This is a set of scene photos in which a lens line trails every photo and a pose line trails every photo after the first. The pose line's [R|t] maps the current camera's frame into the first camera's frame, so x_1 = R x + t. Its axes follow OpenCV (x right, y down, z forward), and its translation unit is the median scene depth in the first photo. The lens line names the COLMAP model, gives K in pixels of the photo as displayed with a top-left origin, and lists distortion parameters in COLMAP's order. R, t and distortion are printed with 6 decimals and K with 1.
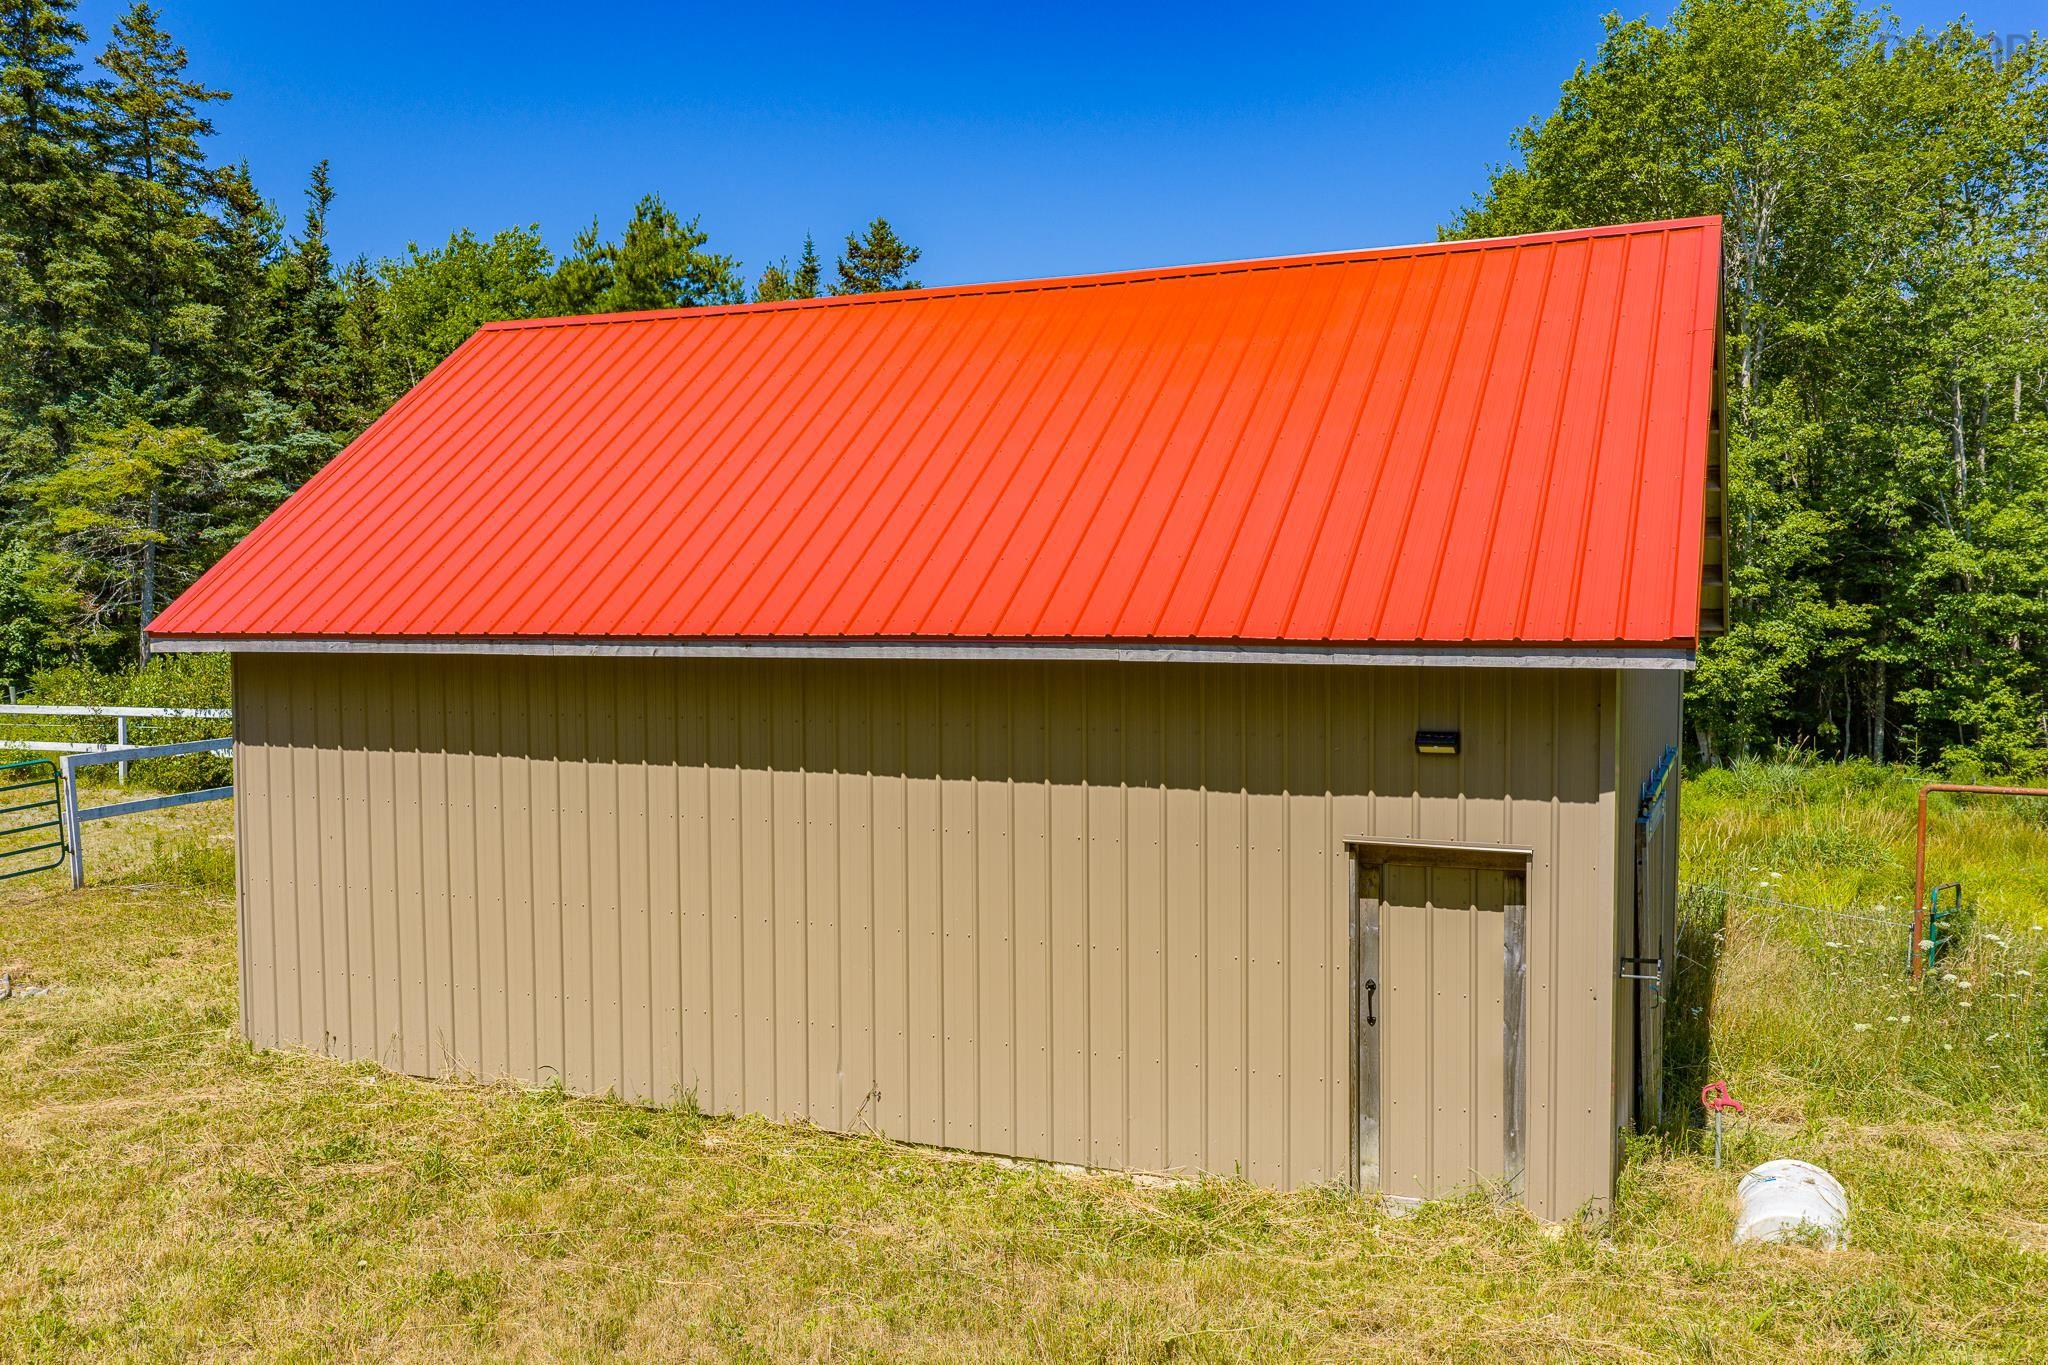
lens RADIAL K [[1698.7, 0, 1024.0], [0, 1698.7, 682.5], [0, 0, 1]] dist [0.011628, -0.004961]
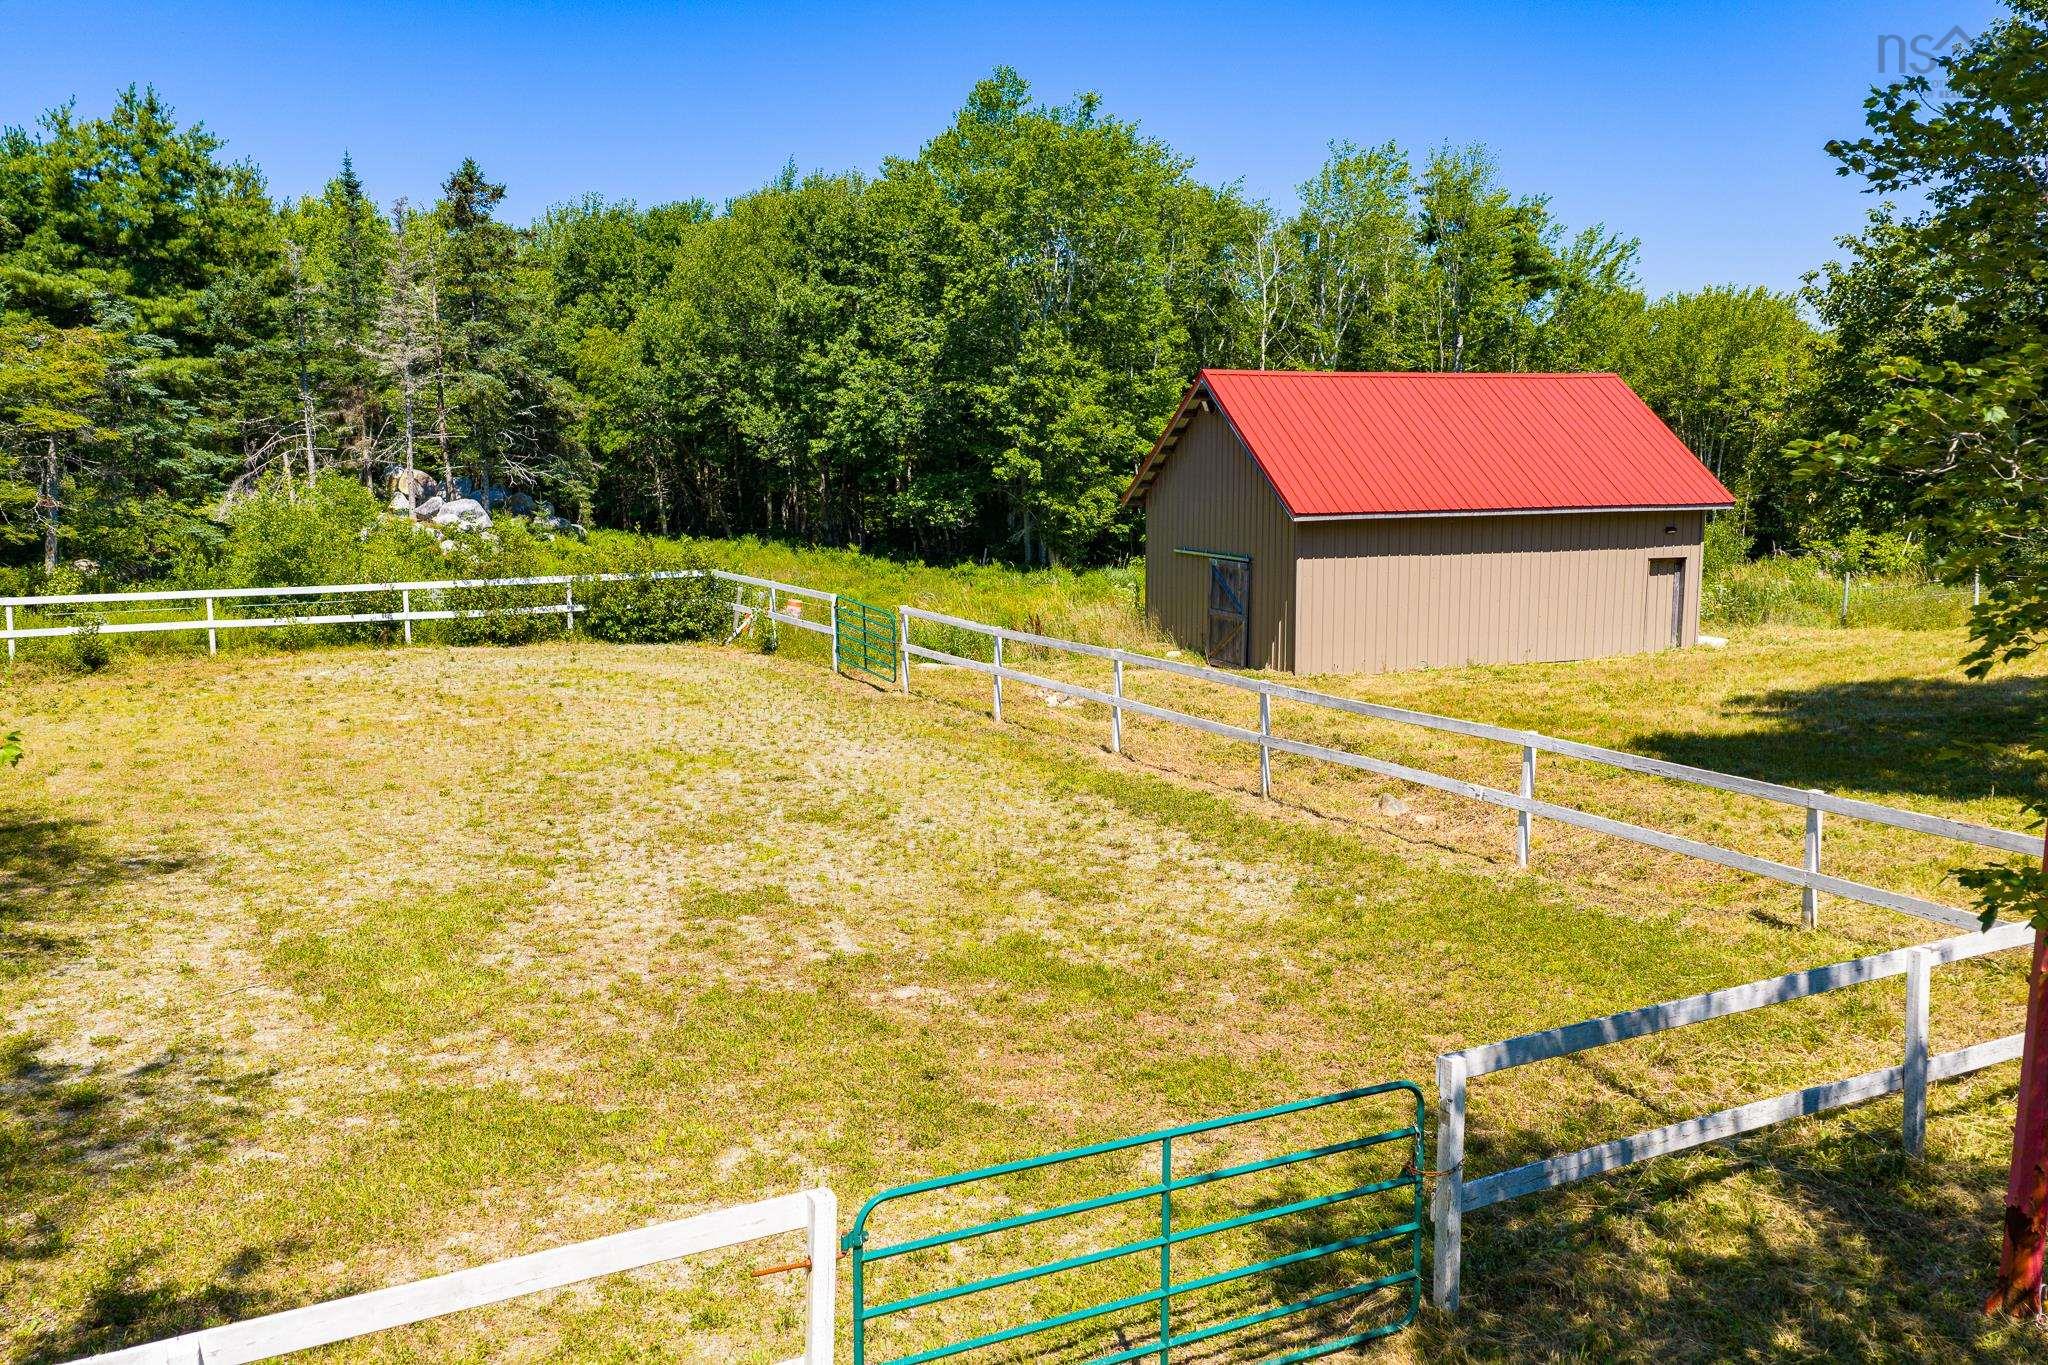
lens RADIAL K [[1698.7, 0, 1024.0], [0, 1698.7, 682.5], [0, 0, 1]] dist [0.011628, -0.004961]
pose [[0.687981, -0.102874, 0.718400, -2.911533], [0.037455, 0.993616, 0.106416, -0.075327], [-0.724761, -0.046305, 0.687442, -0.524146]]
